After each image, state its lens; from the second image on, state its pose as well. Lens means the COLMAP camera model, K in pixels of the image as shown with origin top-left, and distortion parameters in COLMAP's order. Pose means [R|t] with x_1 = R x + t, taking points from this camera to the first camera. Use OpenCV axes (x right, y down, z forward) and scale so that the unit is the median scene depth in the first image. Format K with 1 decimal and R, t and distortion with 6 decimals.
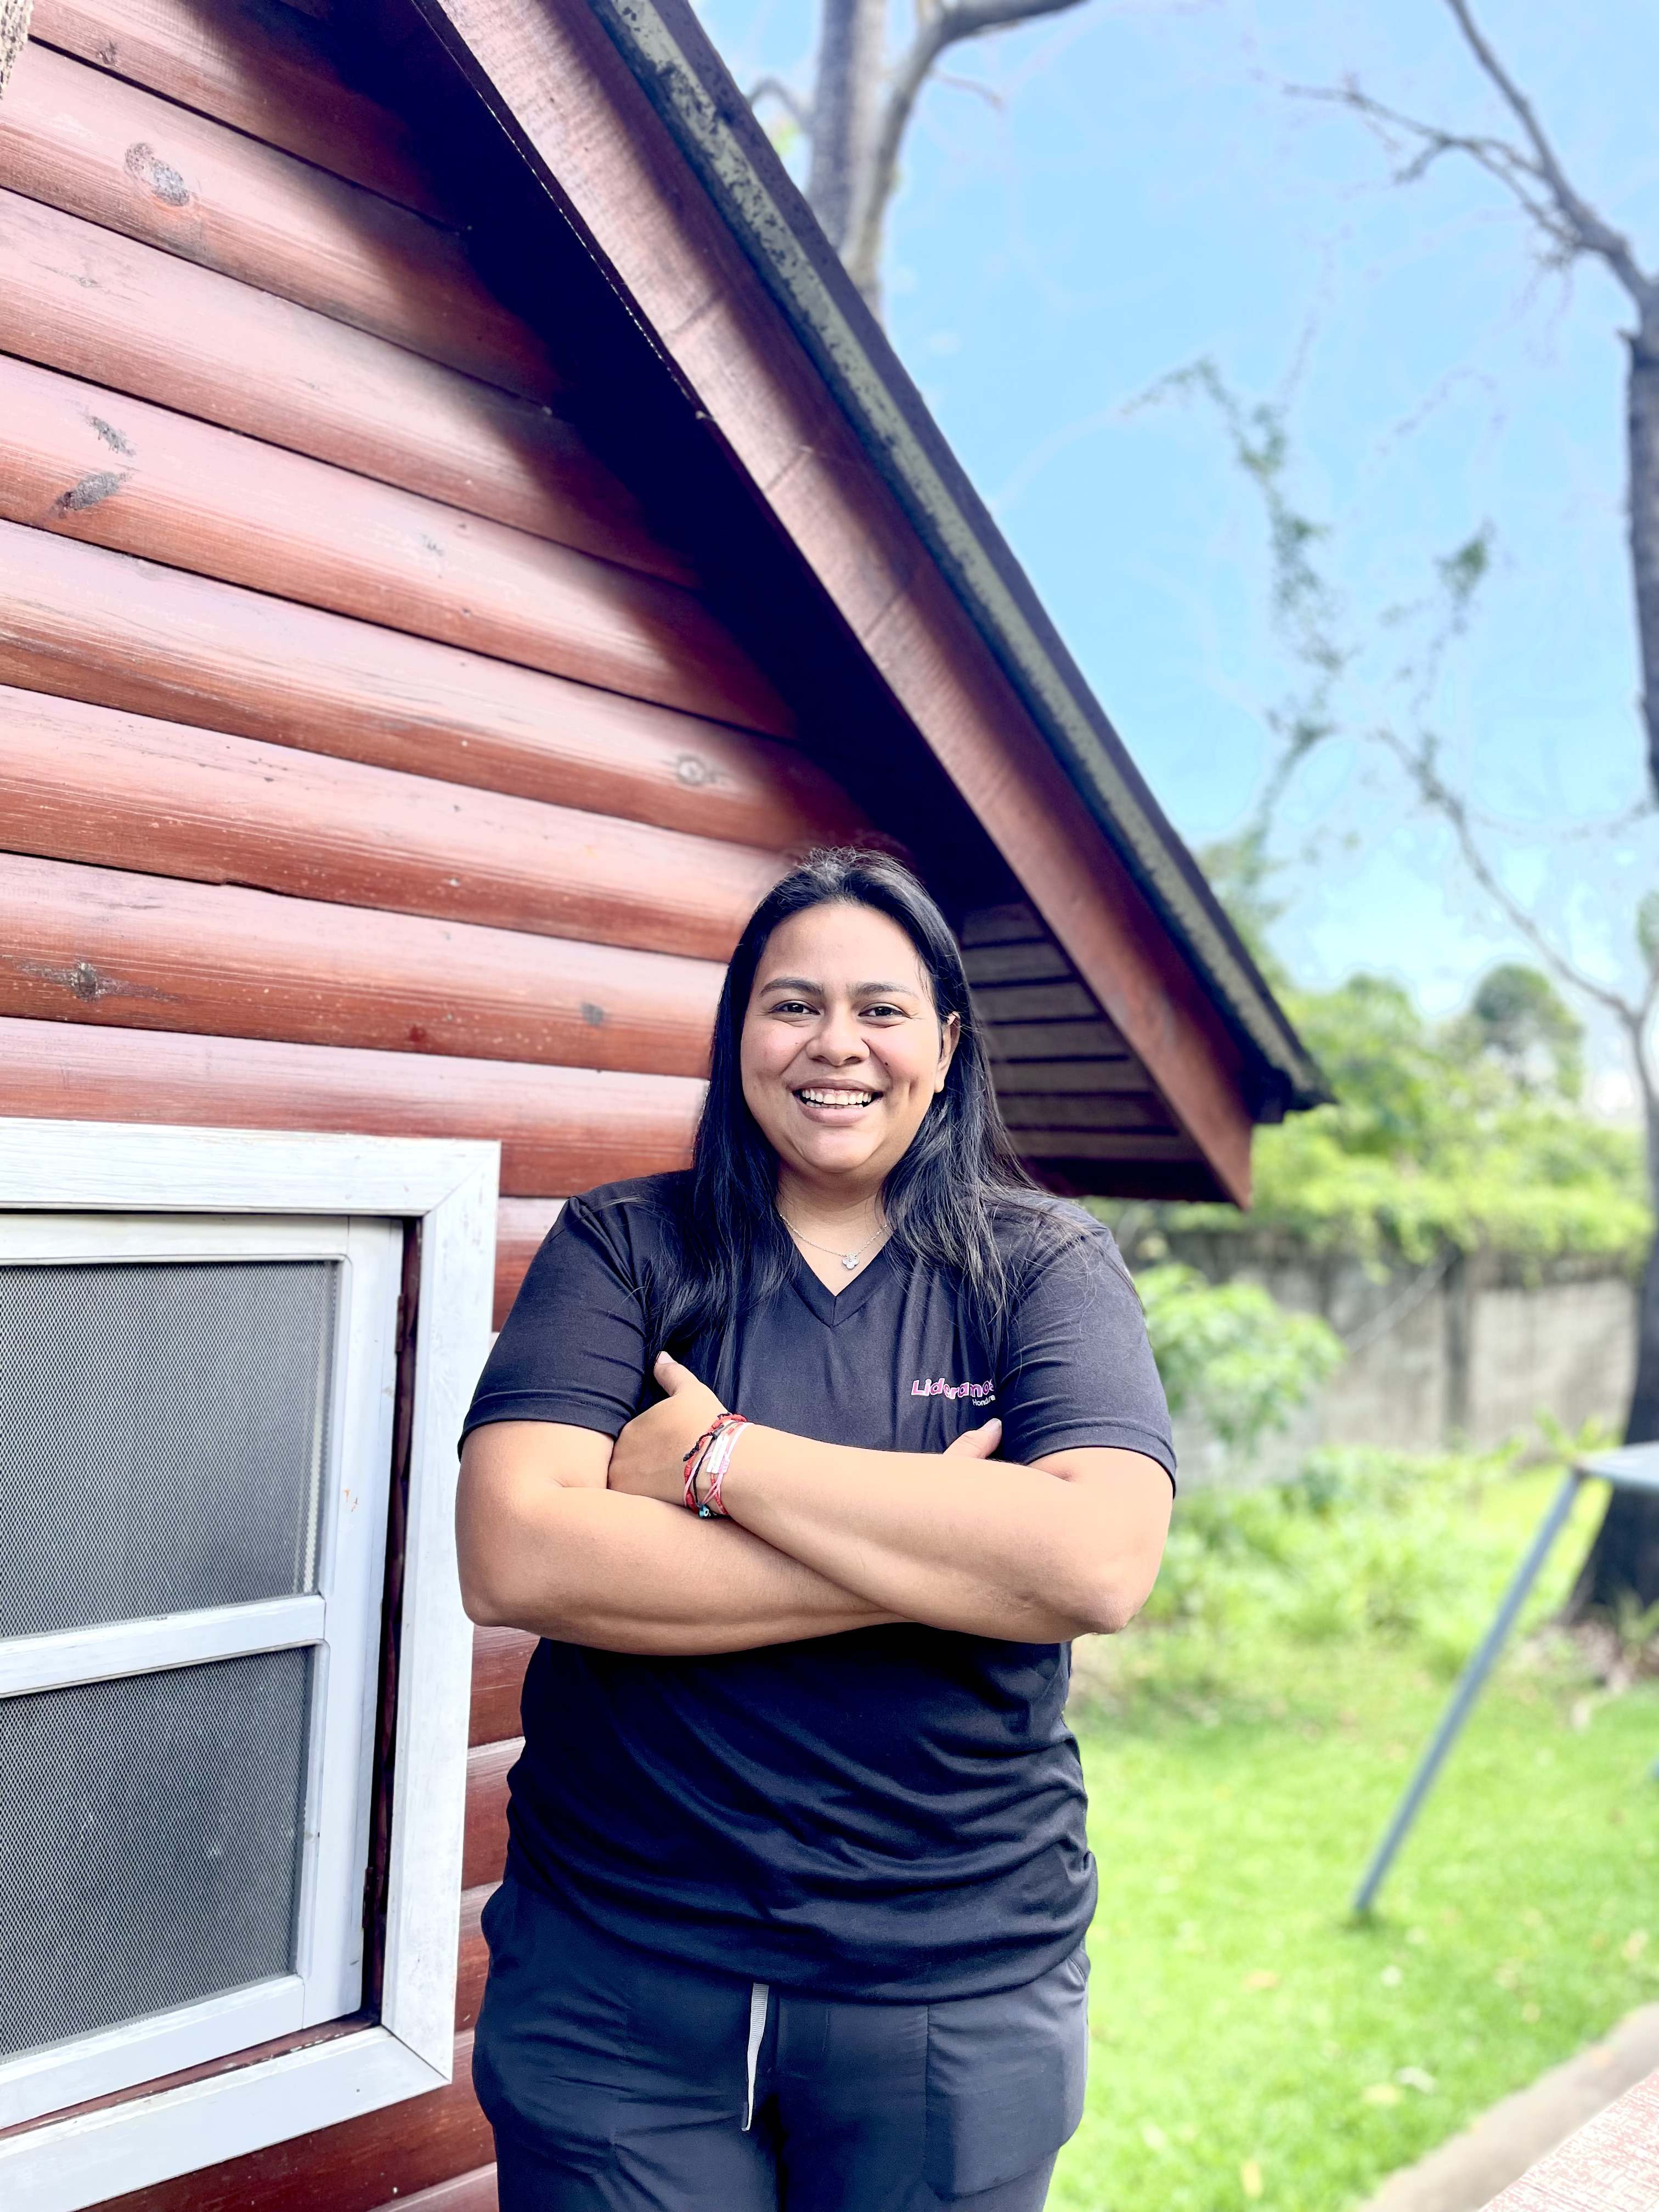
lens RADIAL K [[1716.3, 0, 829.5], [0, 1716.3, 1106.0], [0, 0, 1]] dist [0.042890, -0.008432]
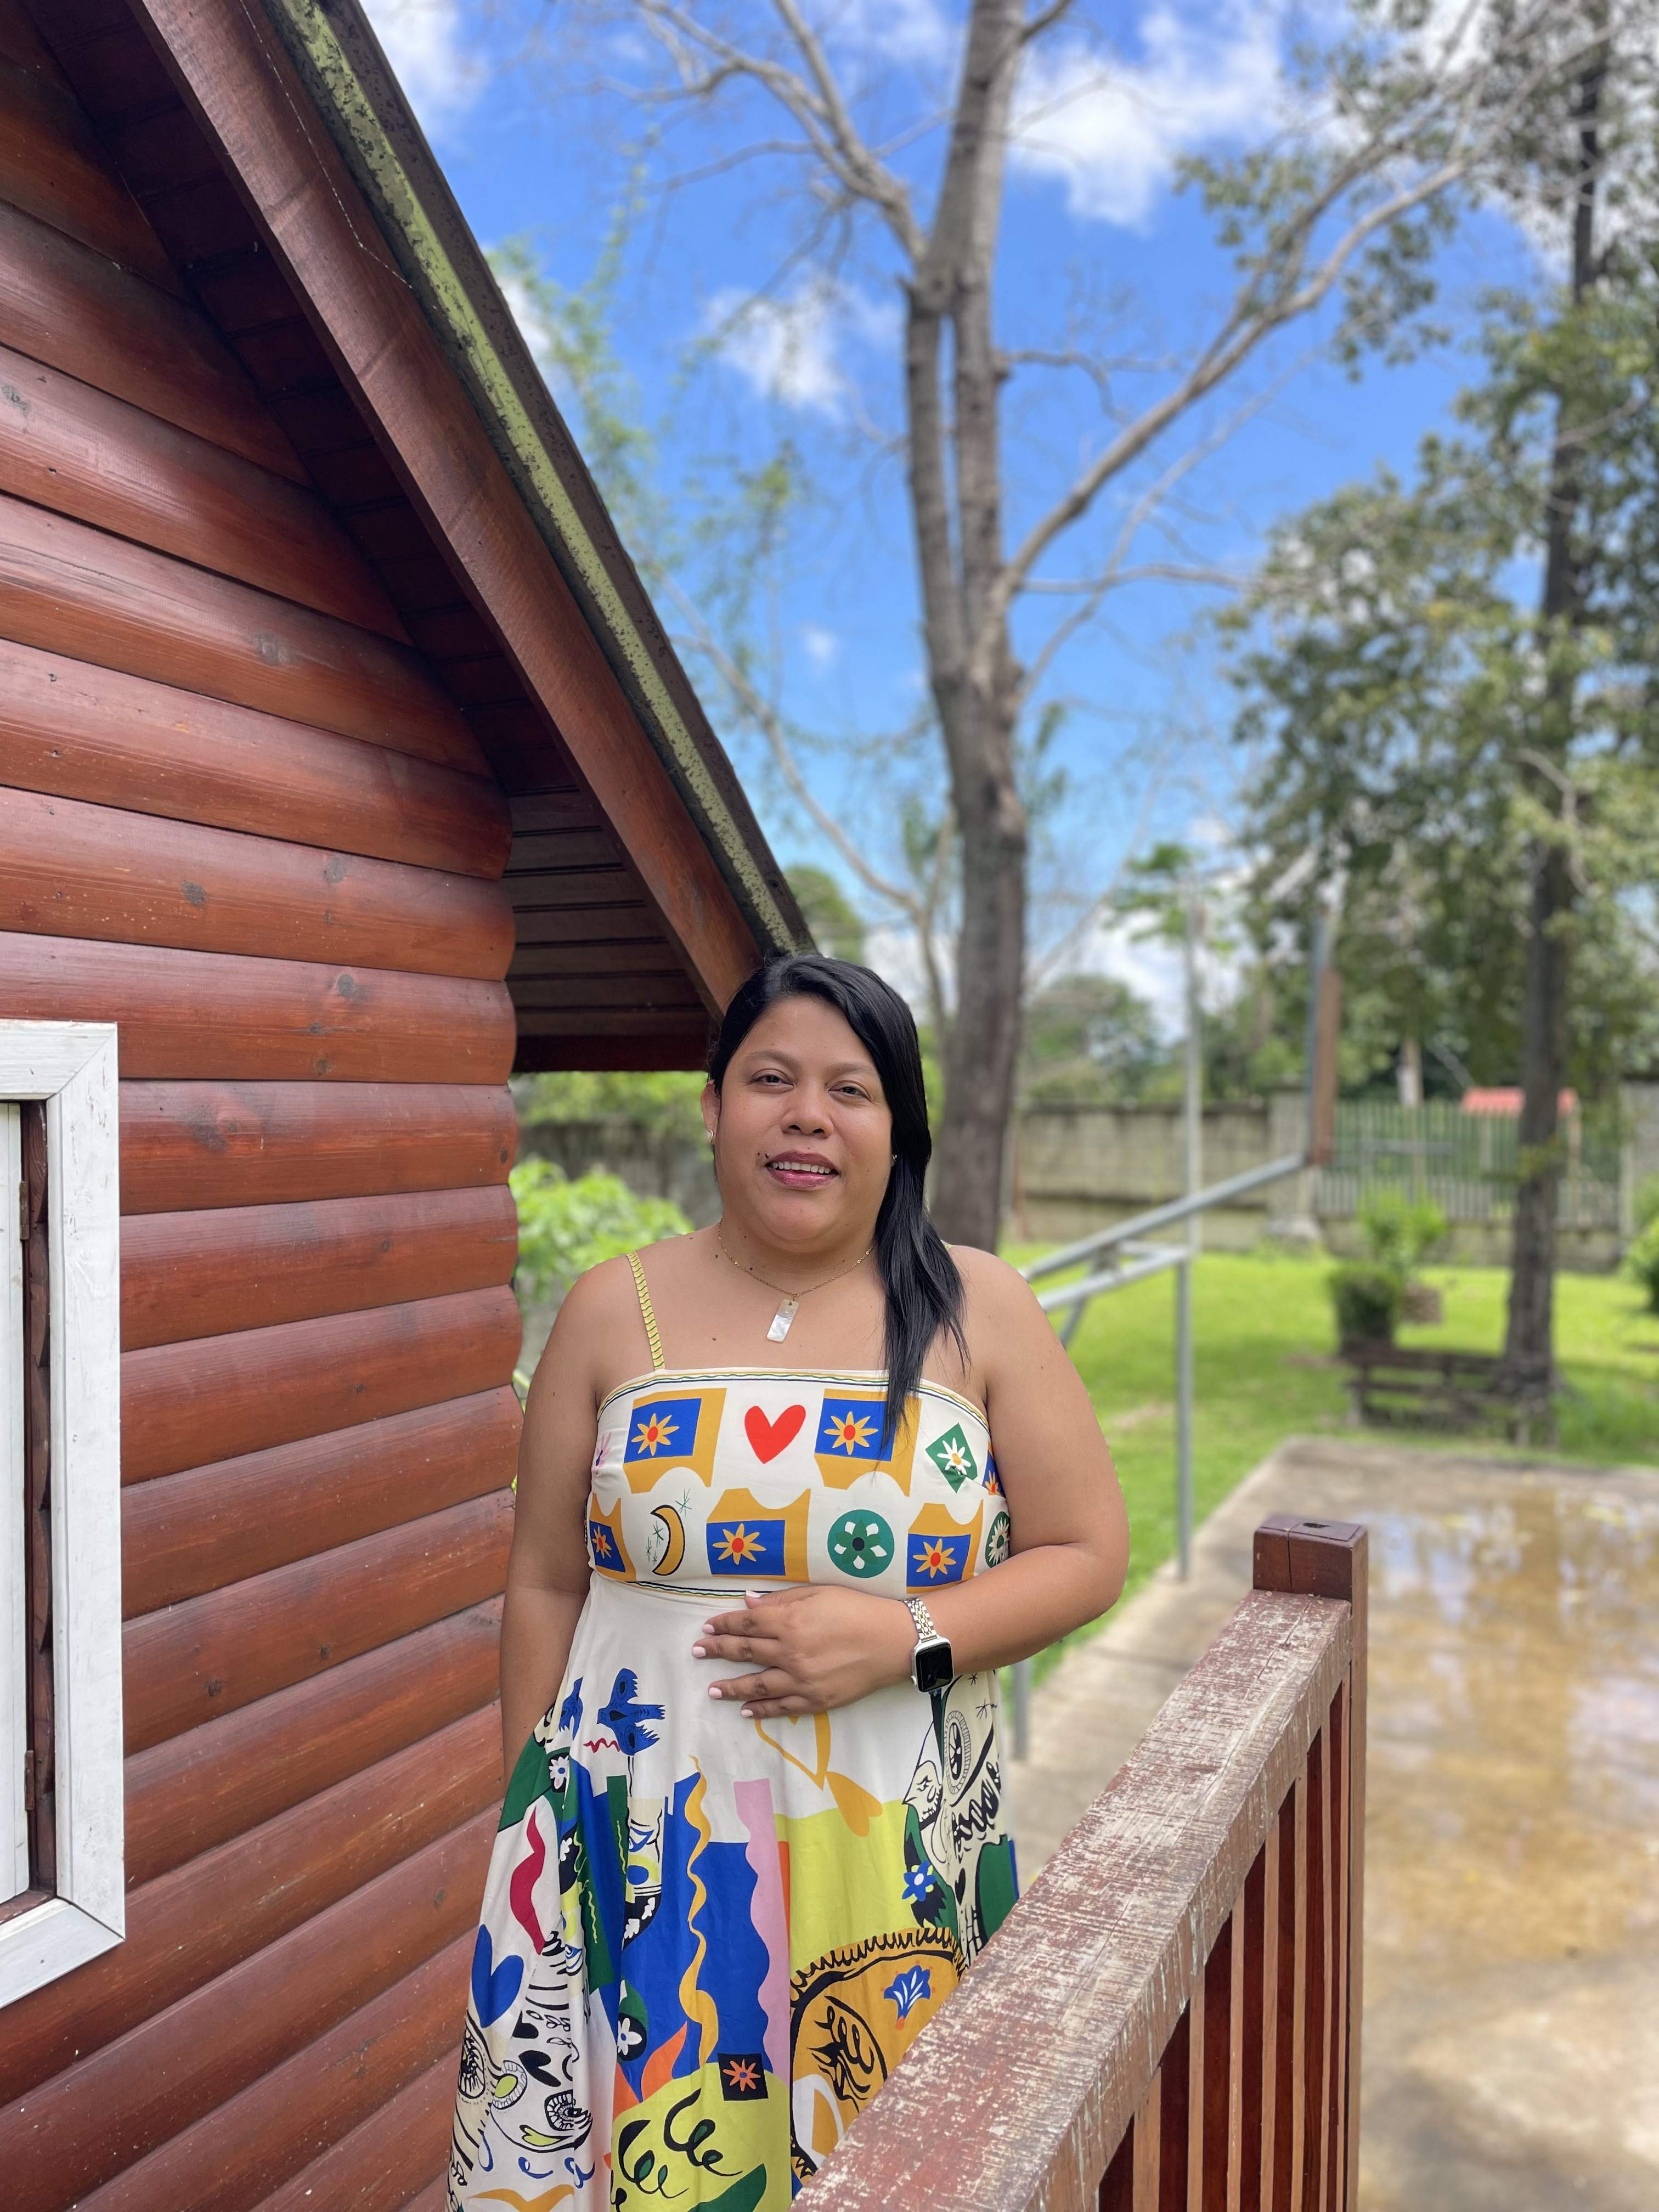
lens RADIAL K [[1722.9, 0, 830.5], [0, 1722.9, 1091.5], [0, 0, 1]] dist [0.080953, -0.101501]
pose [[0.922404, -0.041803, 0.383957, -0.195414], [0.023373, 0.998345, 0.052543, 0.016880], [-0.385518, -0.039492, 0.921855, -0.075902]]
